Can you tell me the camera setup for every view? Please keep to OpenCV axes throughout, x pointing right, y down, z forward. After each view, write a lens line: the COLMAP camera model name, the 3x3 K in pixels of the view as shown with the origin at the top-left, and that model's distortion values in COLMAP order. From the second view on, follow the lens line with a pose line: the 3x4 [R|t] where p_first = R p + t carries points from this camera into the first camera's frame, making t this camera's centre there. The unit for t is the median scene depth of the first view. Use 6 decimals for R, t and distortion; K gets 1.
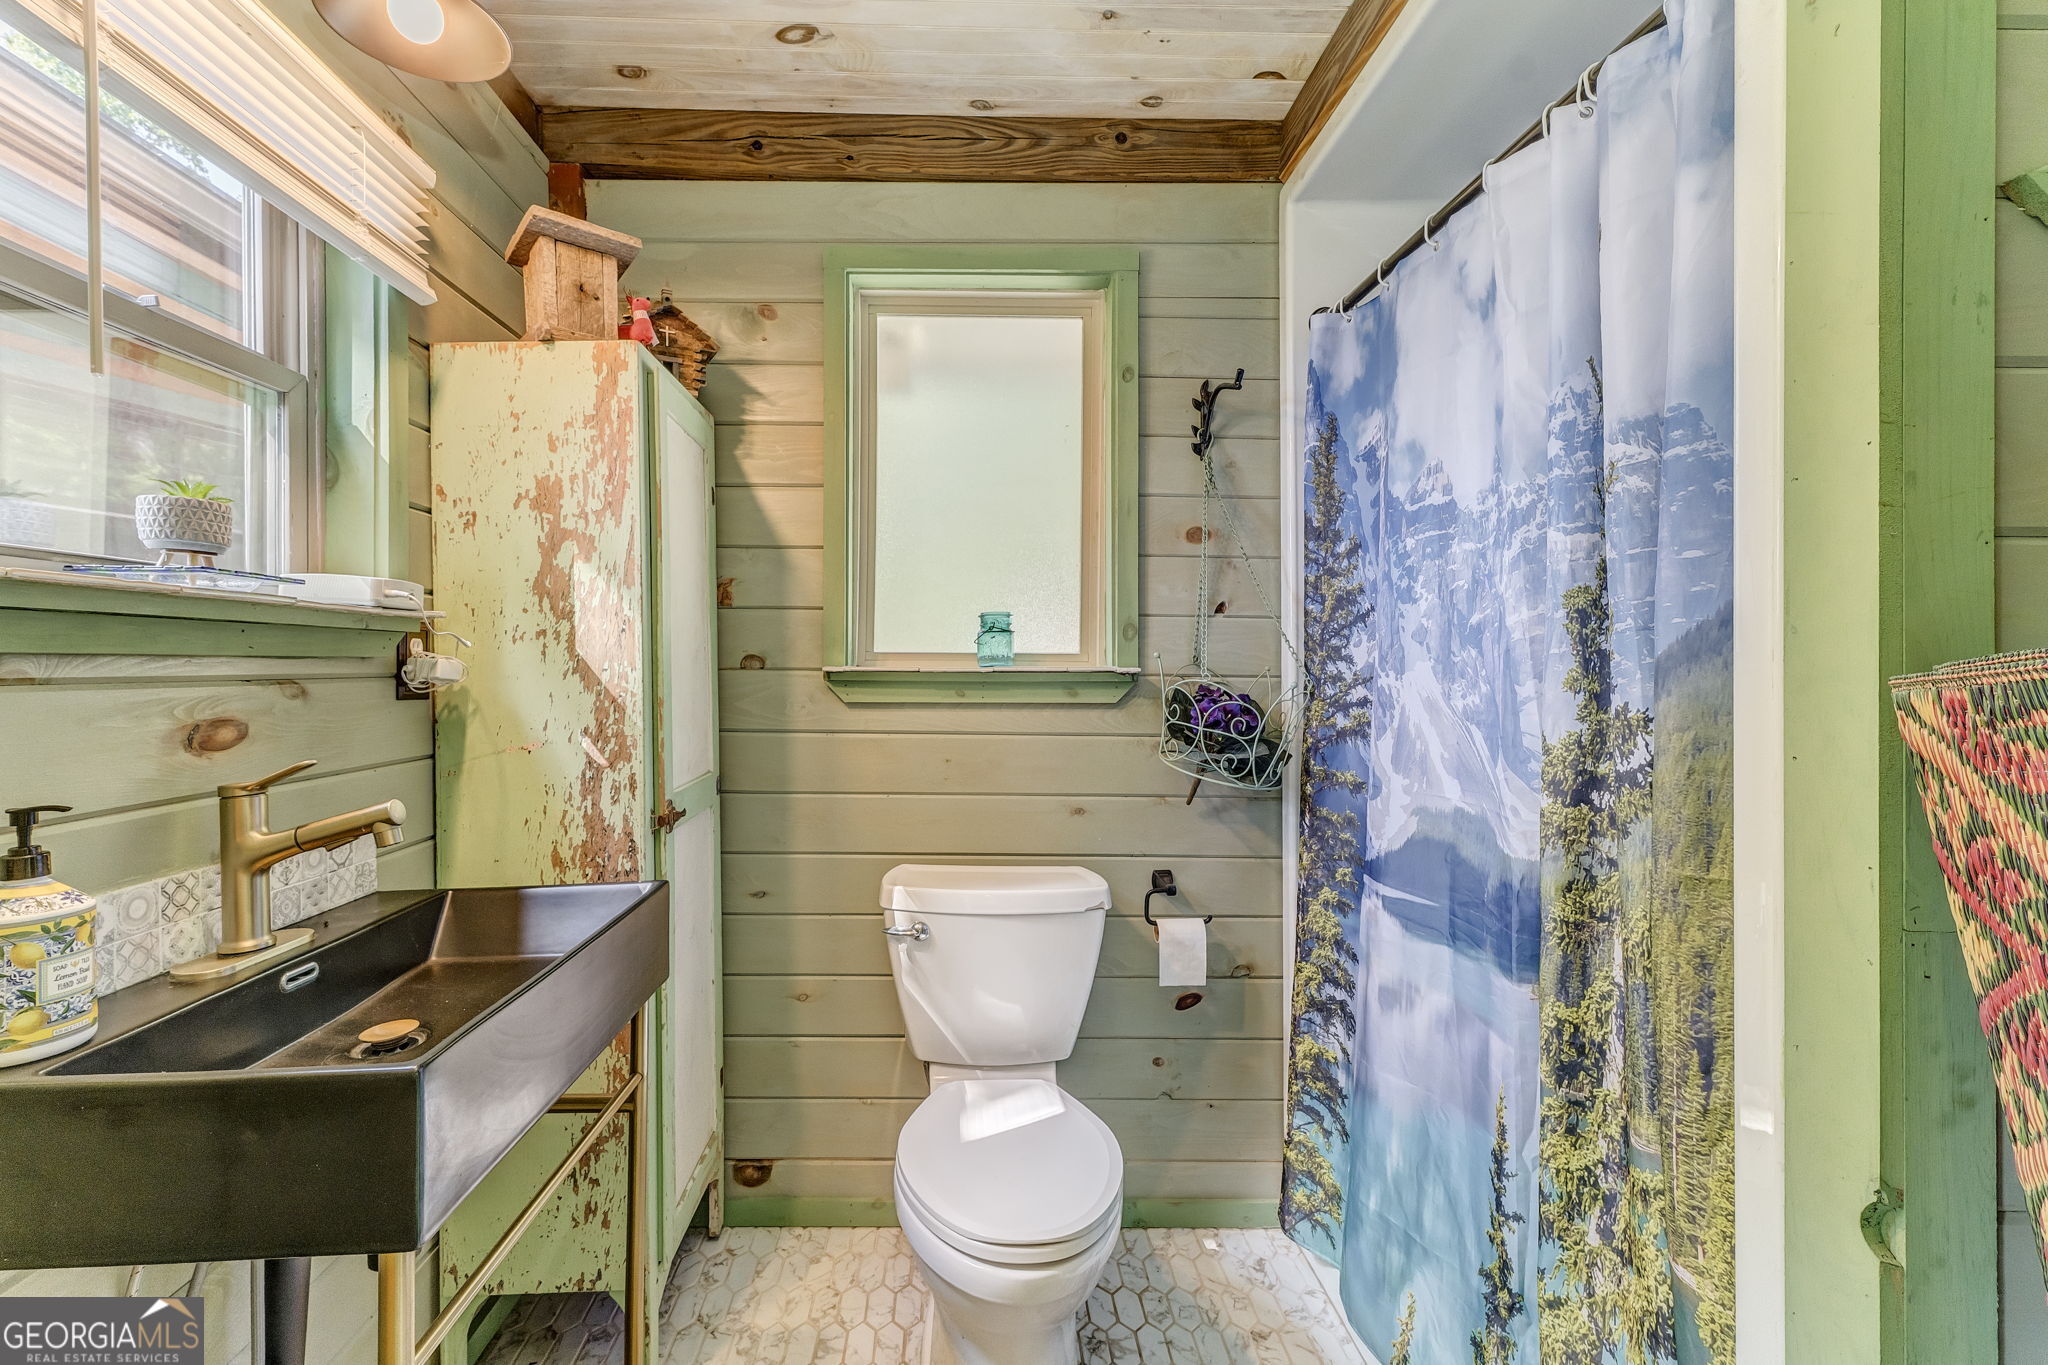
lens RADIAL K [[919.5, 0, 1030.0], [0, 919.5, 667.5], [0, 0, 1]] dist [0.000425, 0.000000]
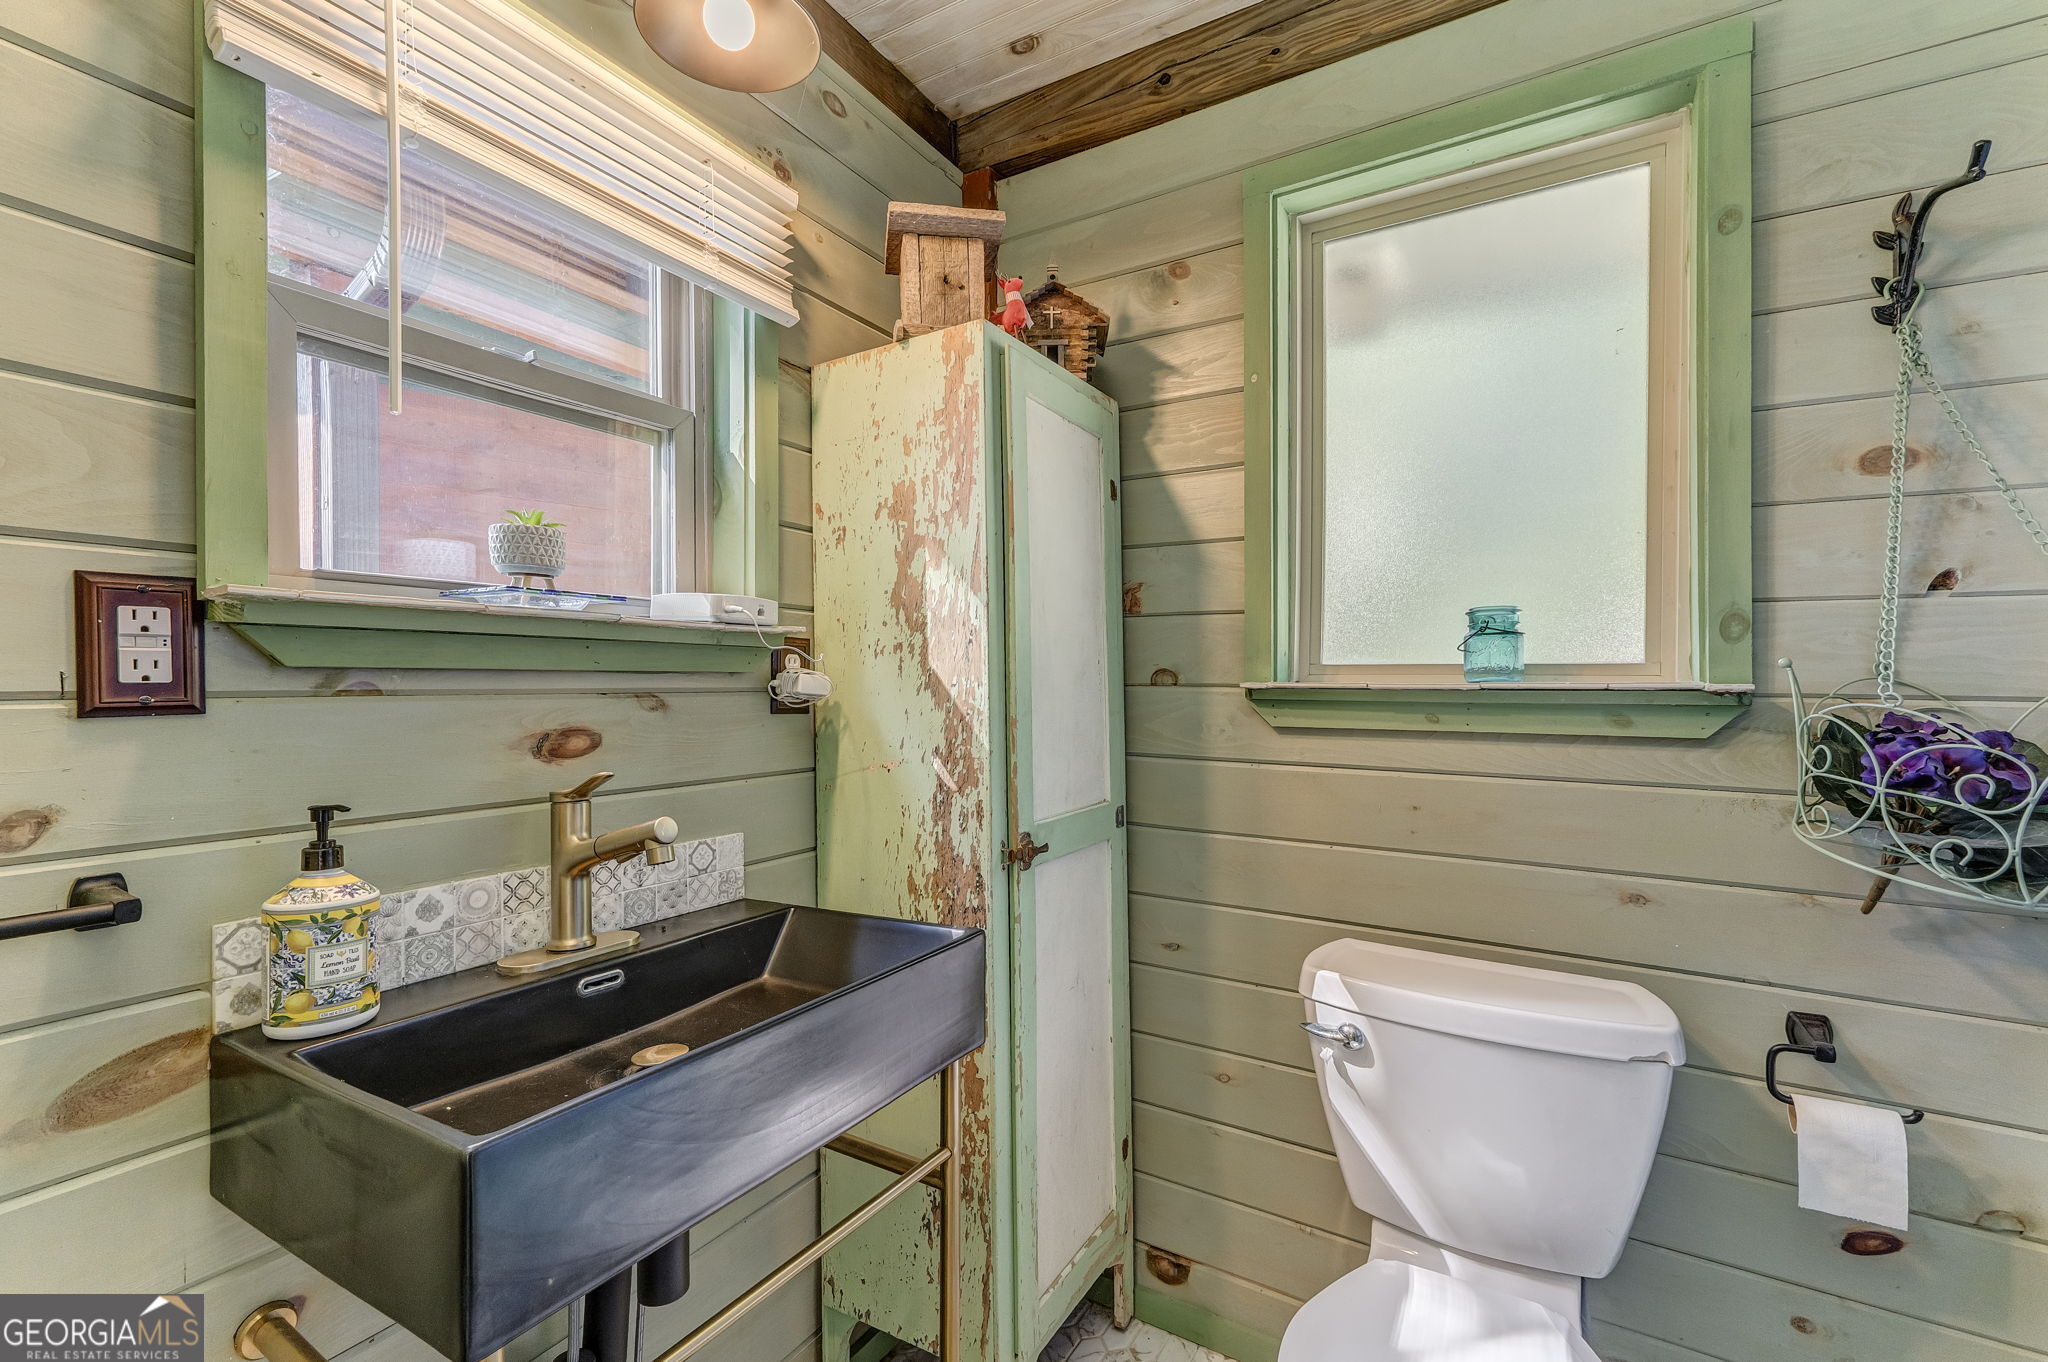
lens RADIAL K [[889.3, 0, 1024.0], [0, 889.3, 681.0], [0, 0, 1]] dist [0.003577, 0.000146]
pose [[0.804779, -0.003057, -0.593567, 0.099854], [-0.000758, 0.999981, -0.006178, 0.003236], [0.593574, 0.005422, 0.804761, 0.272387]]
